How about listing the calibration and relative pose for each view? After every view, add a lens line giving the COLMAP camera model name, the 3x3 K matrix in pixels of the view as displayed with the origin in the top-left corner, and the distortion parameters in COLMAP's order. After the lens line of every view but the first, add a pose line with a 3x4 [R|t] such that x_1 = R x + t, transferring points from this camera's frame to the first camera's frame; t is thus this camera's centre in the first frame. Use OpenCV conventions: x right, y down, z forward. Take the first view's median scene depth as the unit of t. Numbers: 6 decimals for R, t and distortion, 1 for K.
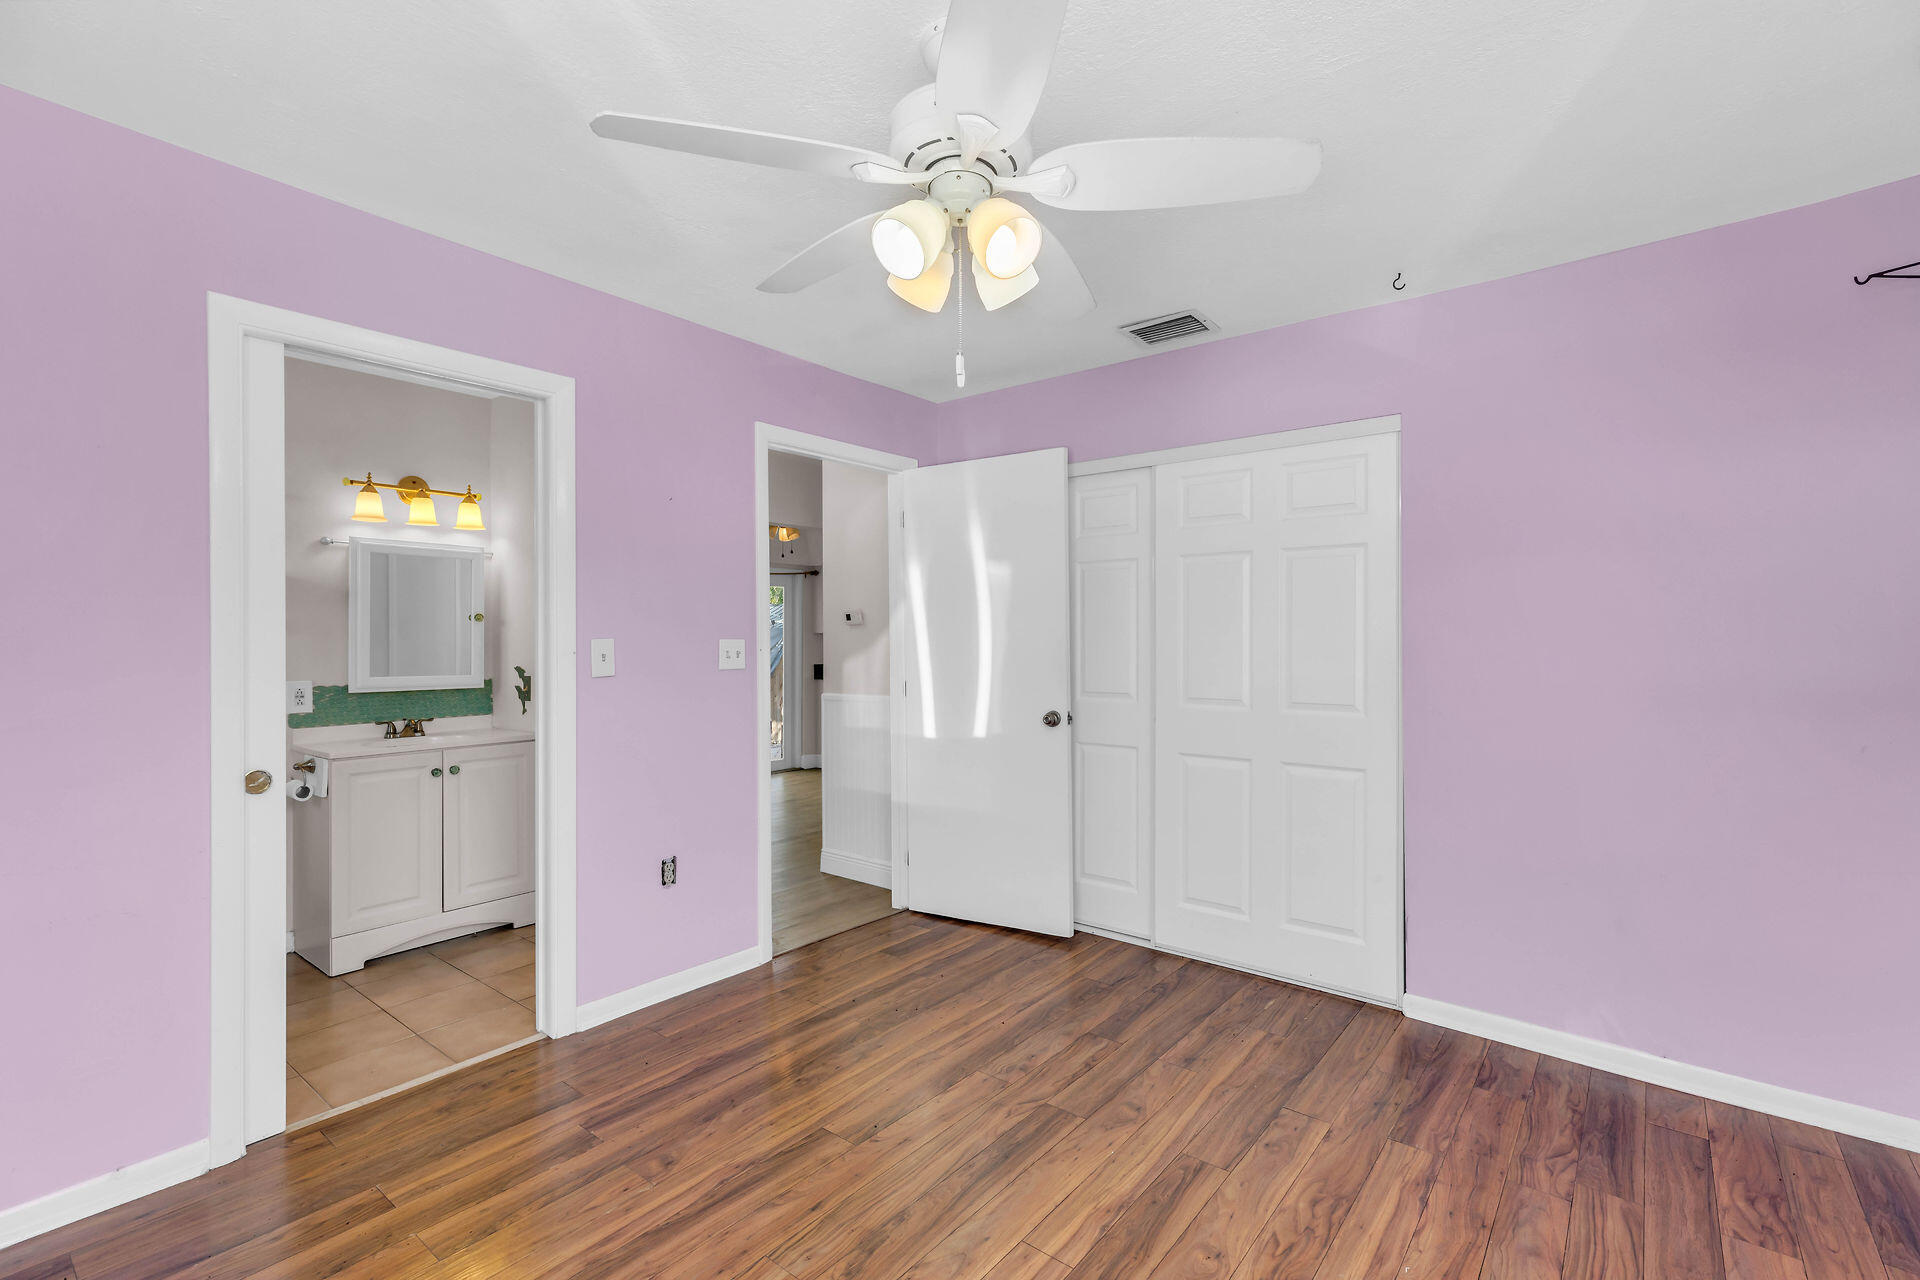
lens RADIAL K [[881.5, 0, 958.1], [0, 881.5, 638.5], [0, 0, 1]] dist [-0.001527, -0.000136]
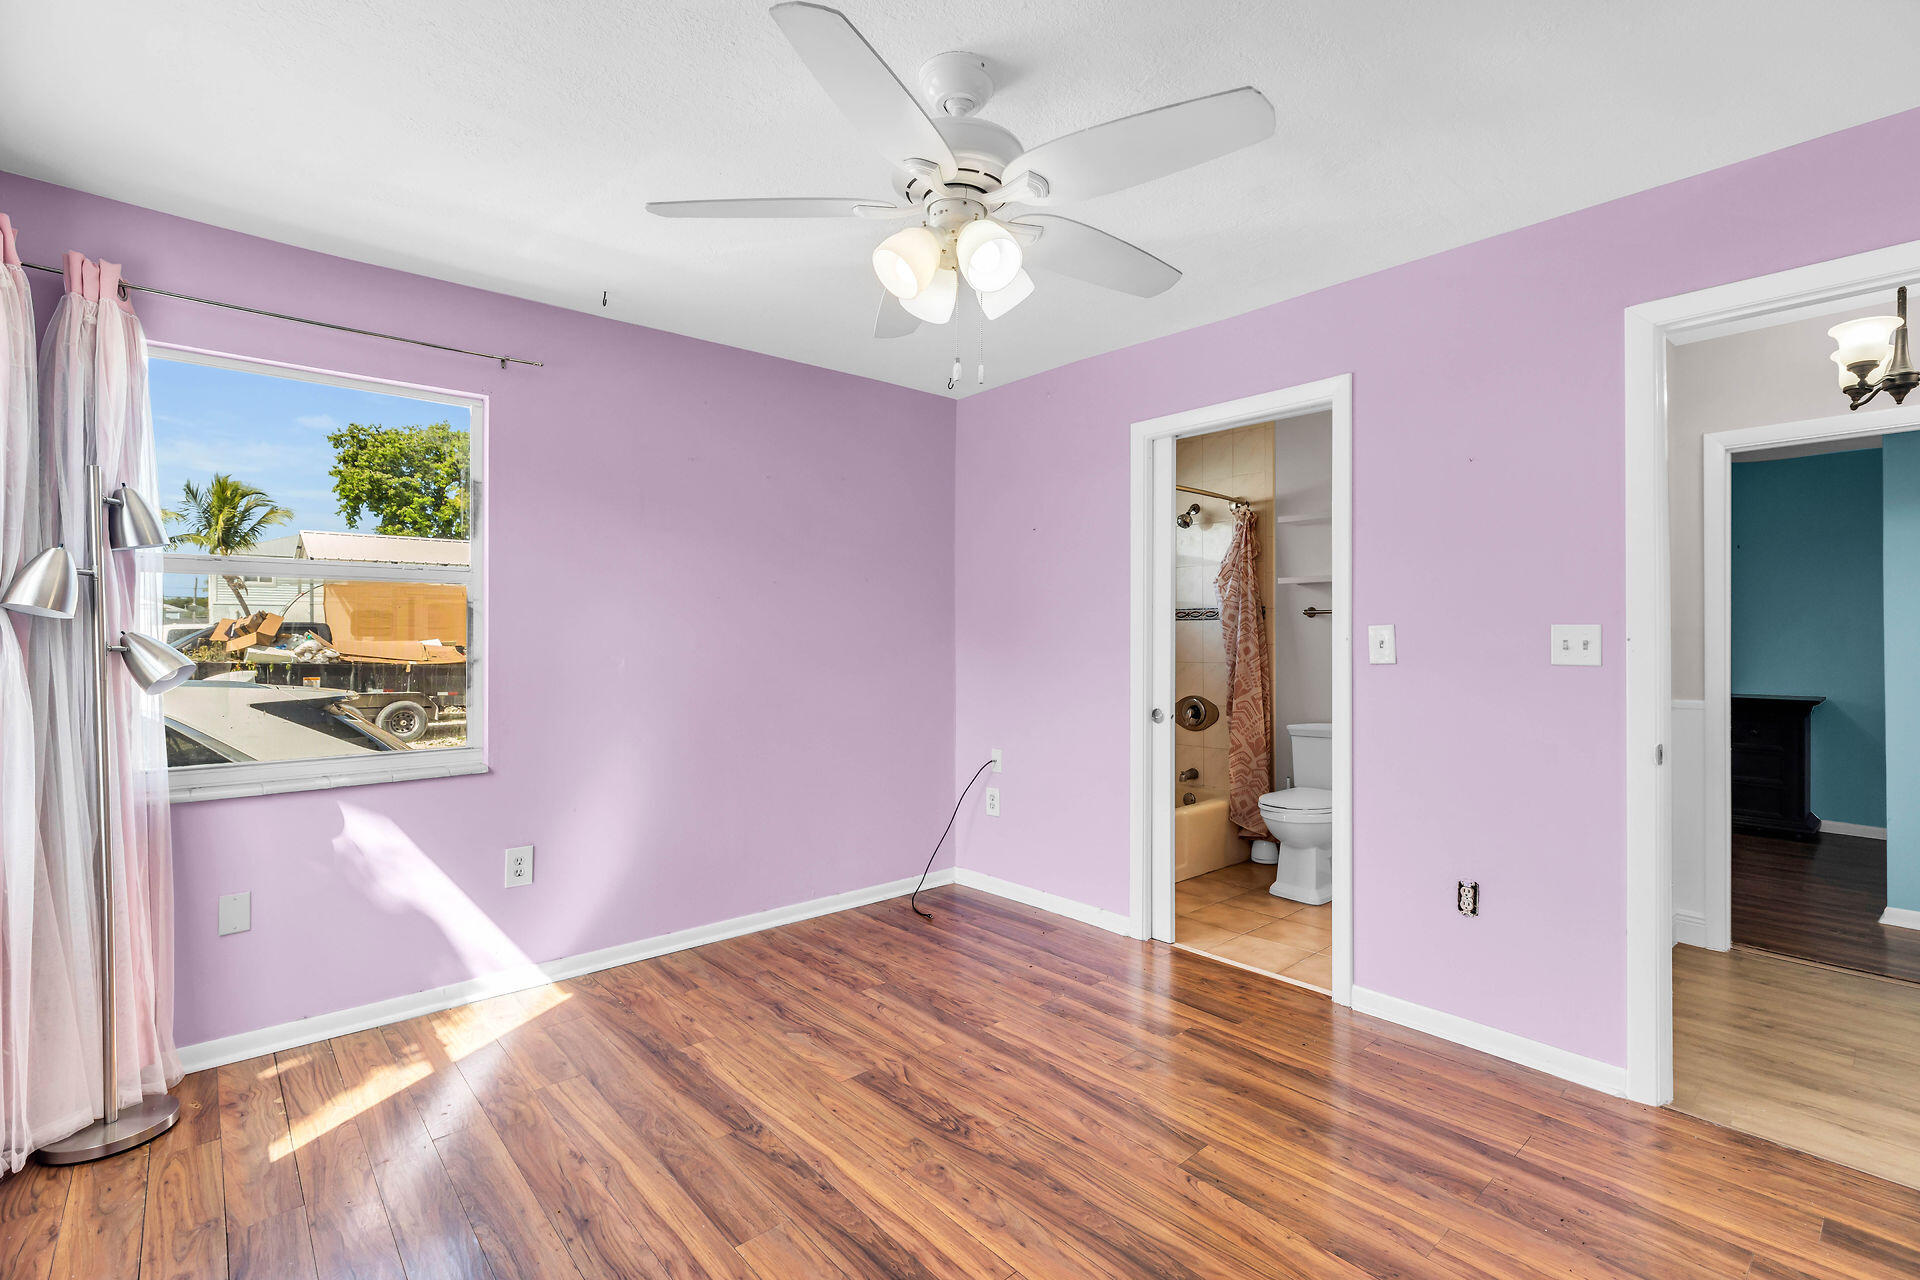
lens RADIAL K [[881.5, 0, 958.1], [0, 881.5, 638.5], [0, 0, 1]] dist [-0.001527, -0.000136]
pose [[-0.203383, 0.006804, -0.979076, 0.819309], [0.001978, 0.999977, 0.006538, 0.009929], [0.979097, -0.000606, -0.203392, 0.937146]]
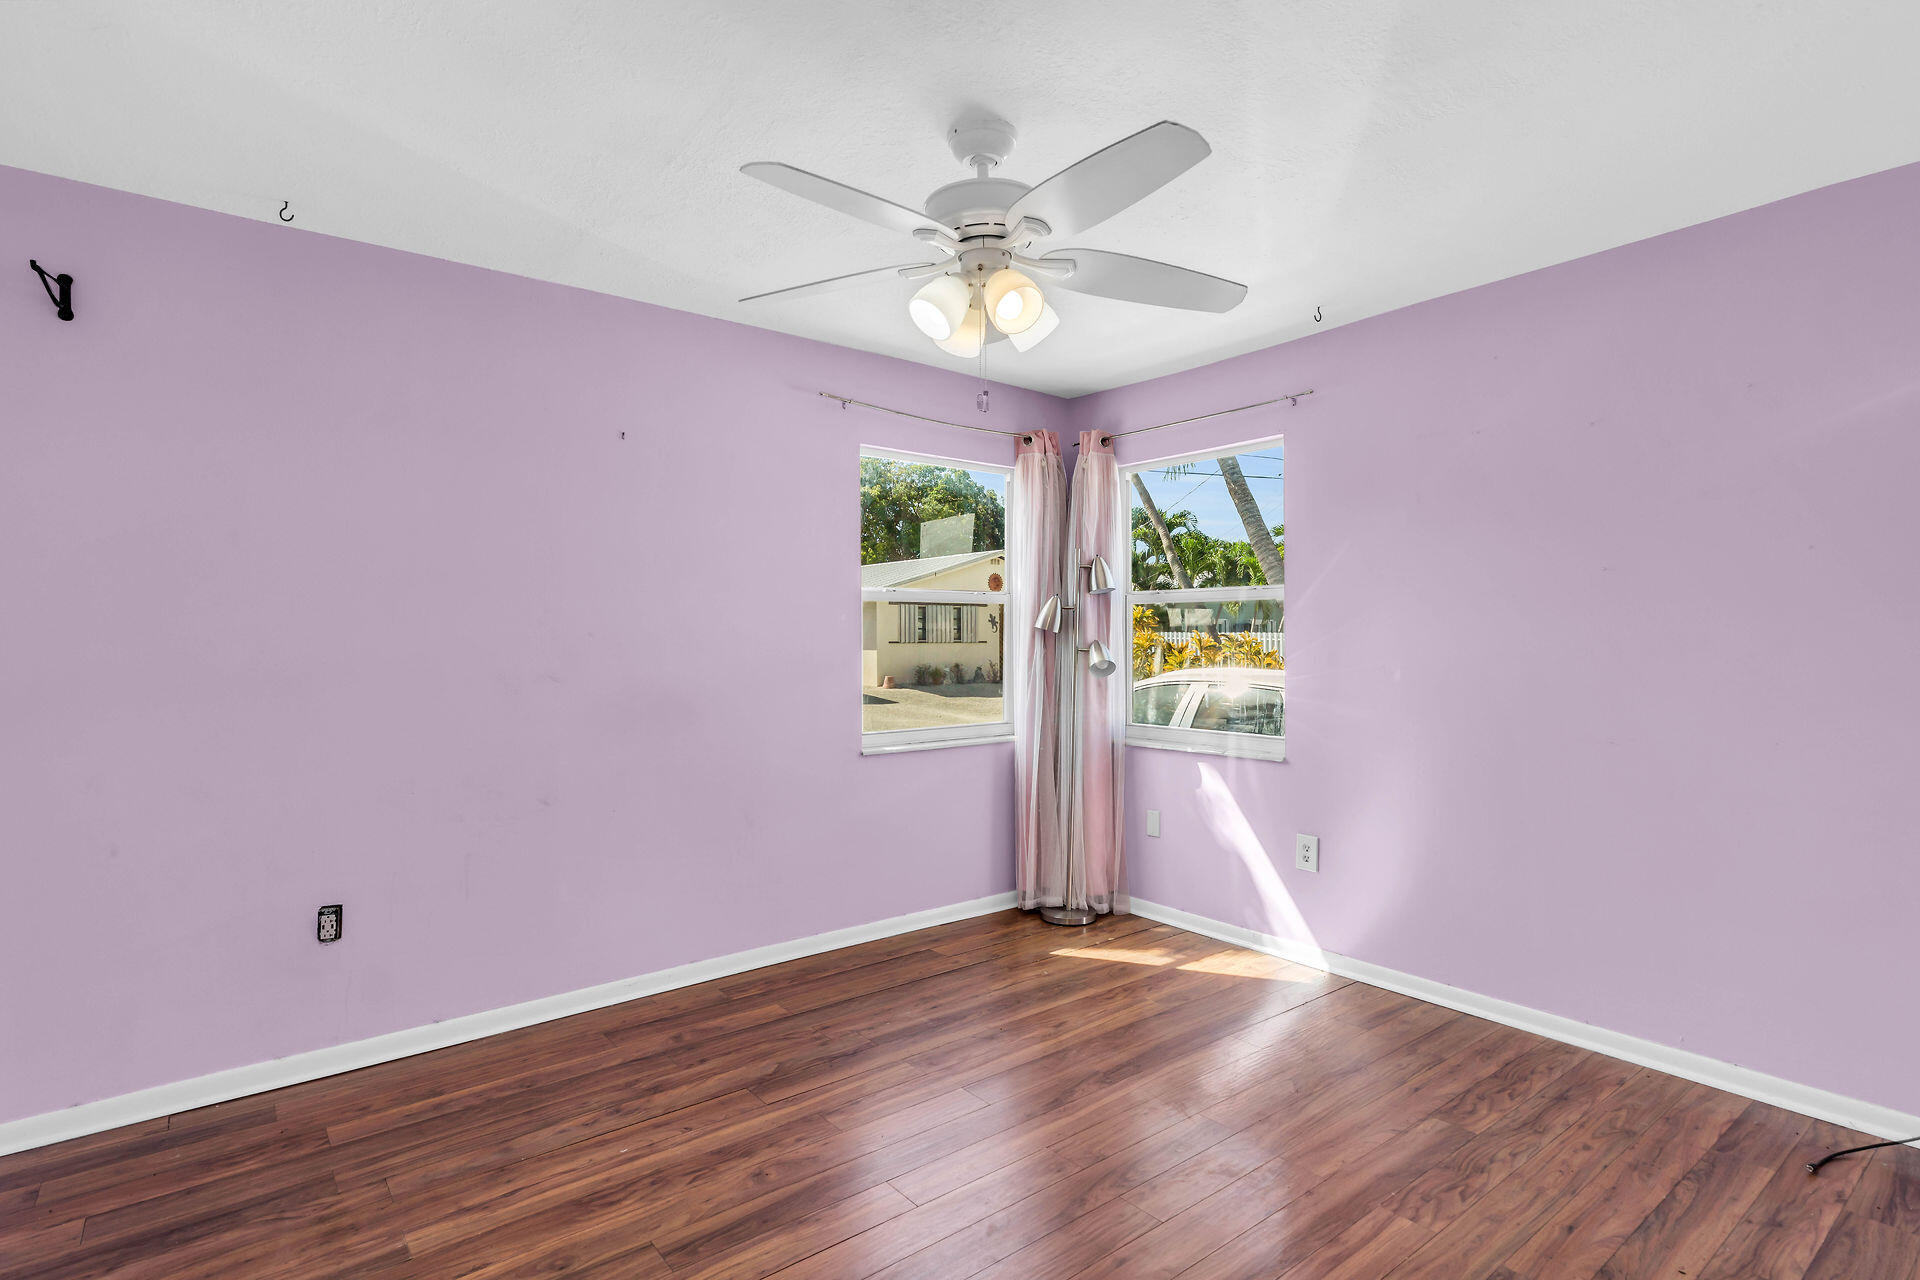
lens RADIAL K [[929.6, 0, 917.9], [0, 929.6, 635.1], [0, 0, 1]] dist [0.001940, 0.000867]
pose [[-0.964469, 0.000922, 0.264193, -0.185987], [0.000854, 1.000000, -0.000372, -0.001970], [-0.264193, -0.000134, -0.964470, 1.726252]]
